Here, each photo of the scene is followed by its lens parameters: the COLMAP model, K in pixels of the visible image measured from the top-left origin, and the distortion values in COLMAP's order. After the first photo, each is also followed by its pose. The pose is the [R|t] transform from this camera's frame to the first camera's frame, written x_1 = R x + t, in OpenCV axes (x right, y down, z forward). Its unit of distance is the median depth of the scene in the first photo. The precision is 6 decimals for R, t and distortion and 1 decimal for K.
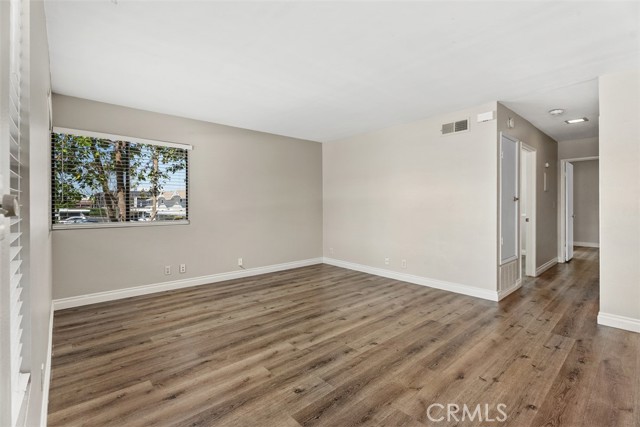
lens RADIAL K [[286.0, 0, 318.7], [0, 286.0, 208.1], [0, 0, 1]] dist [0.000306, -0.000768]
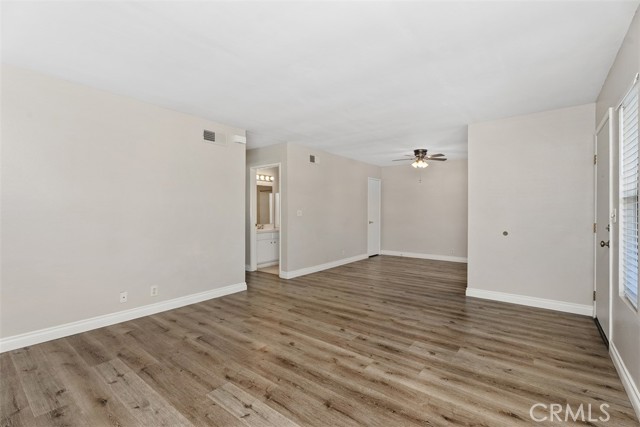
lens RADIAL K [[286.0, 0, 318.3], [0, 286.0, 209.6], [0, 0, 1]] dist [0.000306, -0.000768]
pose [[-0.170191, 0.007711, 0.985381, -0.876692], [0.005594, 0.999961, -0.006859, -0.019473], [-0.985395, 0.004345, -0.170227, 1.173292]]
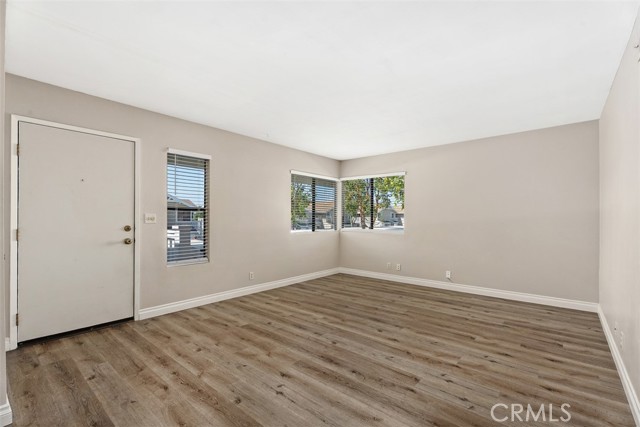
lens RADIAL K [[286.0, 0, 326.4], [0, 286.0, 217.5], [0, 0, 1]] dist [0.000306, -0.000768]
pose [[0.158954, -0.001569, -0.987285, 1.167074], [-0.011054, 0.999933, -0.003369, -0.011024], [0.987224, 0.011449, 0.158926, 0.709108]]
